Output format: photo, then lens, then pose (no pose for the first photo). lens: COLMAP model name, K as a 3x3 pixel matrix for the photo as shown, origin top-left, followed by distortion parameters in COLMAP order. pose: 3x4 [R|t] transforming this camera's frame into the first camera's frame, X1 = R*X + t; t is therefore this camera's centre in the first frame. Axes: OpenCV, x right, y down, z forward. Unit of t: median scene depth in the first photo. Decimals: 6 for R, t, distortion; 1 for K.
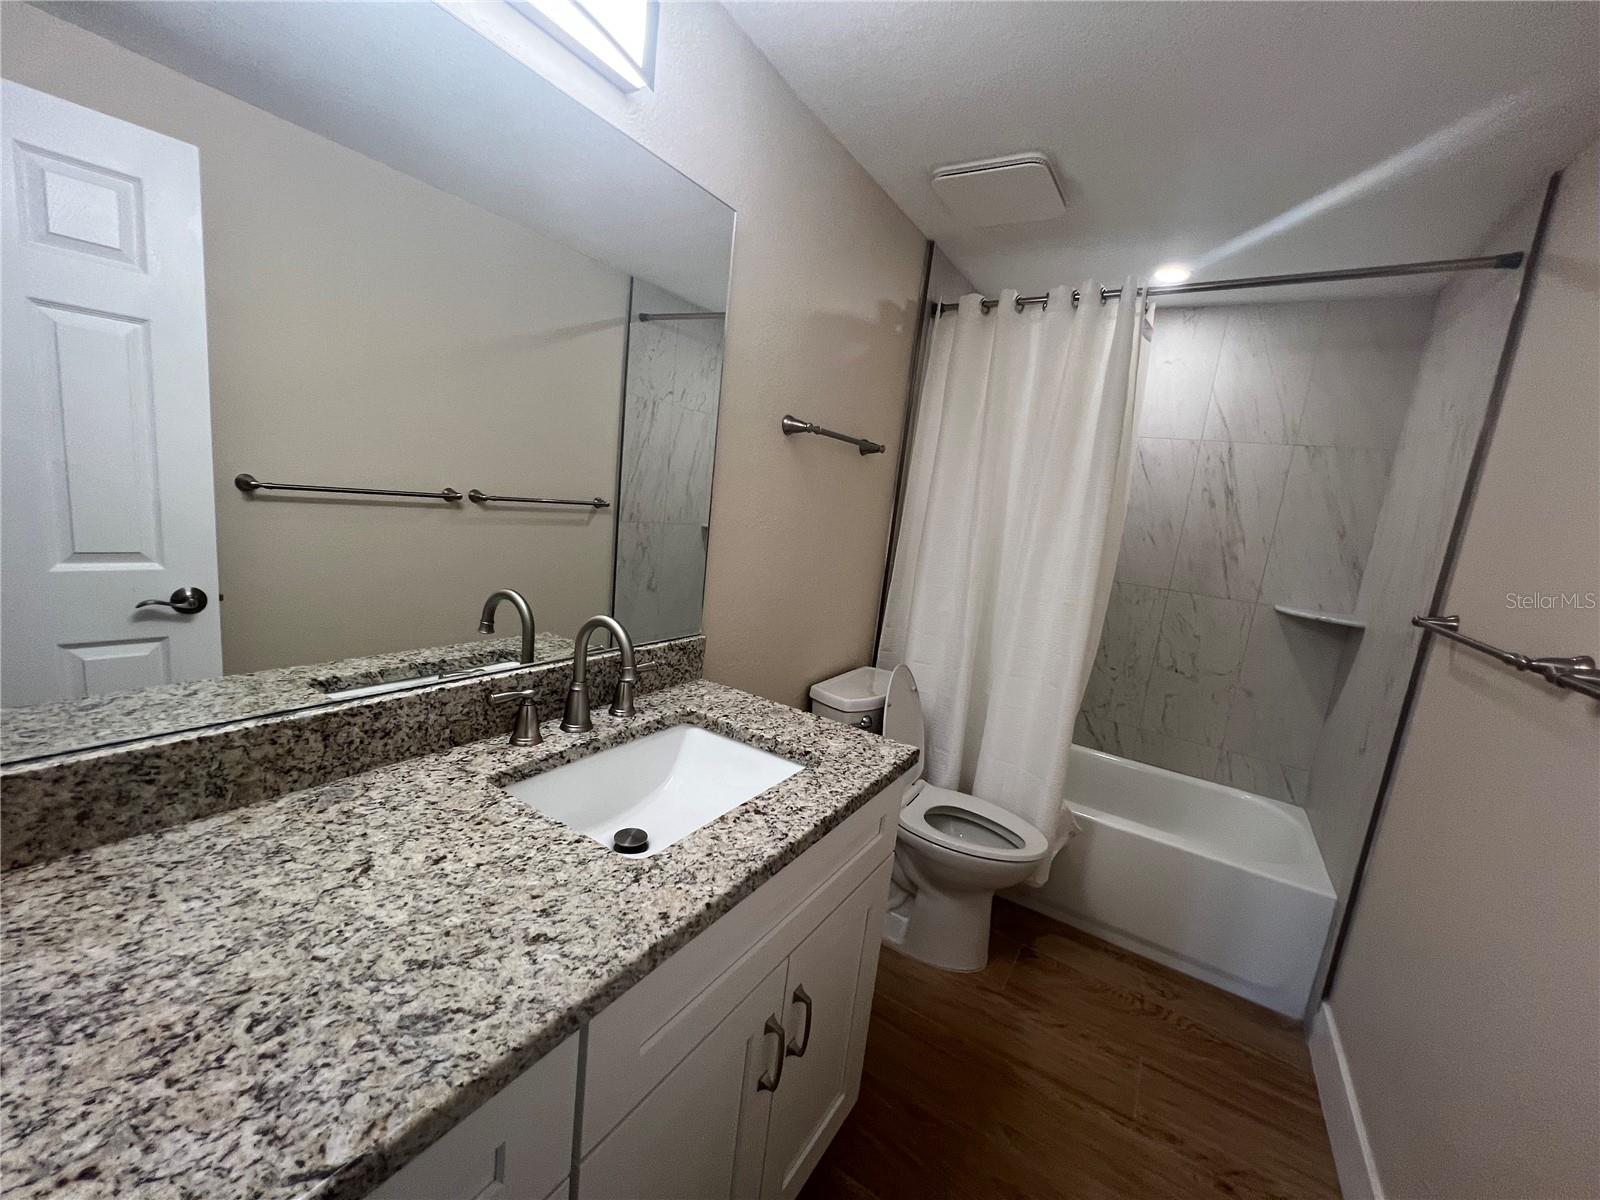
lens RADIAL K [[640.6, 0, 799.9], [0, 640.6, 603.3], [0, 0, 1]] dist [-0.001434, 0.000185]
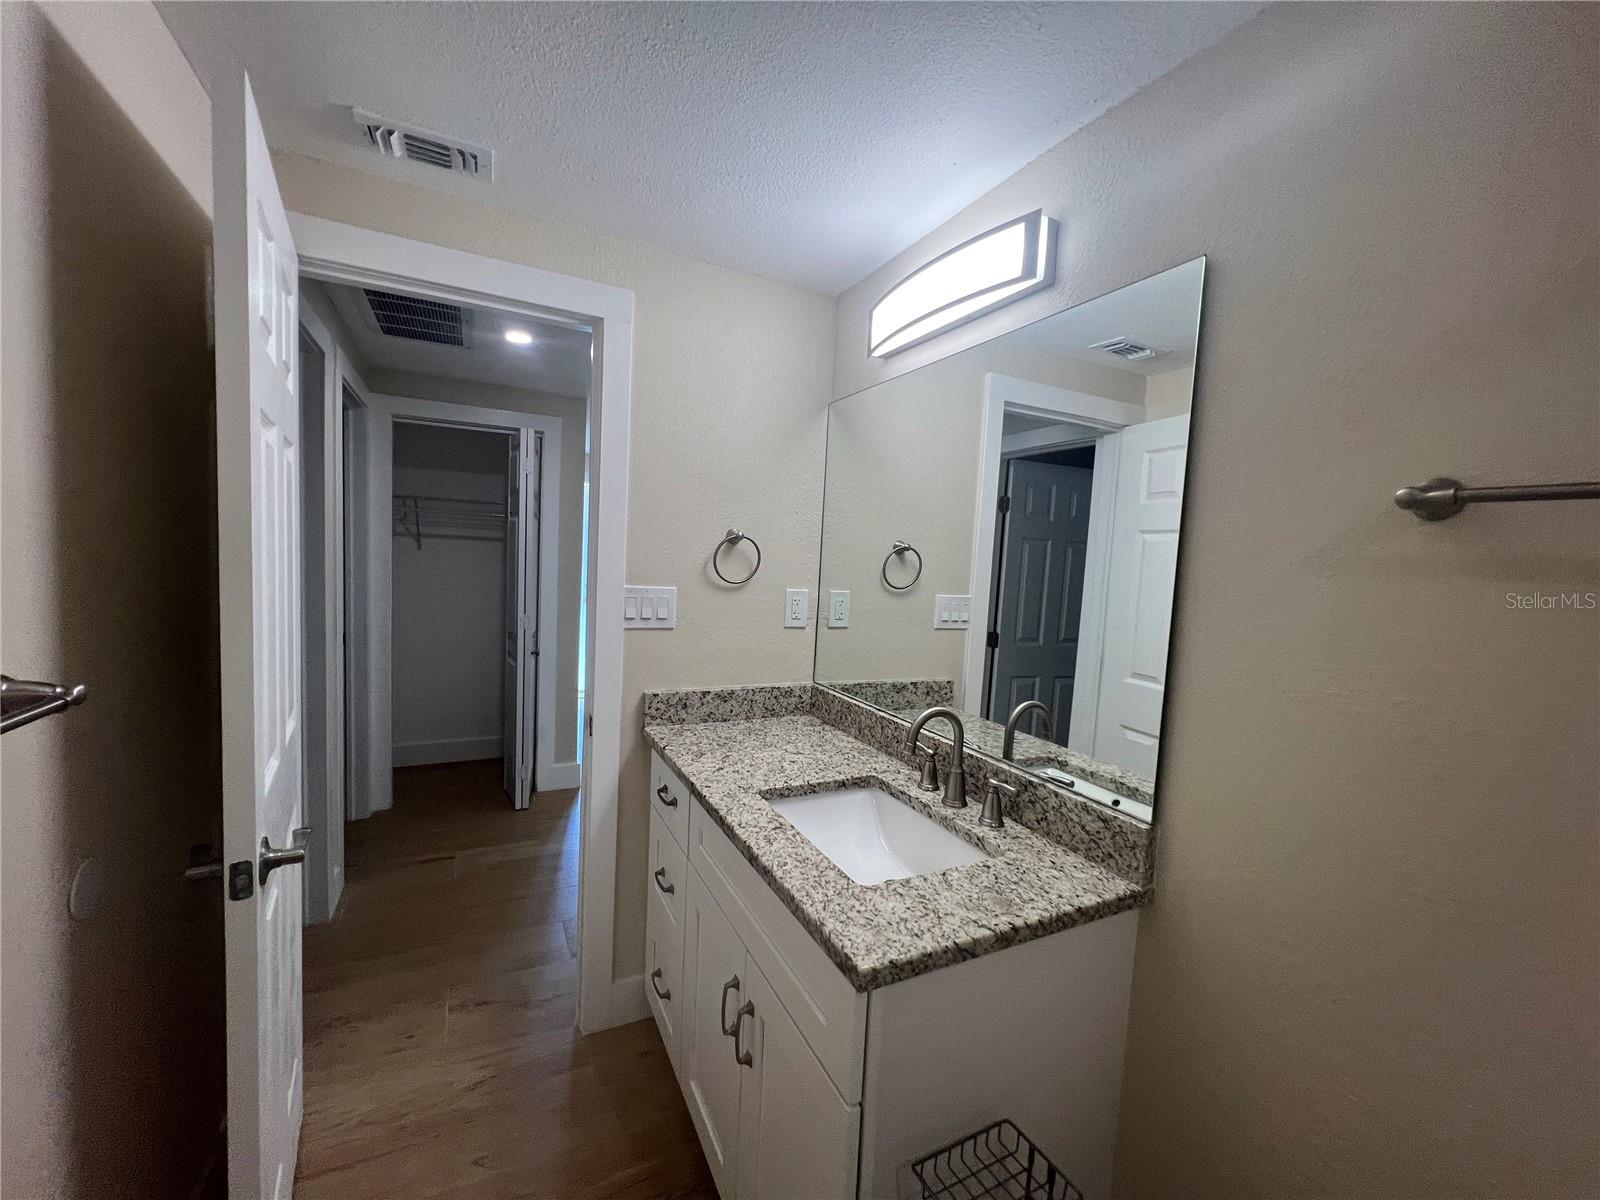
lens RADIAL K [[640.6, 0, 799.9], [0, 640.6, 603.3], [0, 0, 1]] dist [-0.001434, 0.000185]
pose [[-0.508172, -0.075378, -0.857951, 1.040731], [-0.251113, 0.965848, 0.063880, -0.212164], [0.823834, 0.247905, -0.509745, 1.526904]]
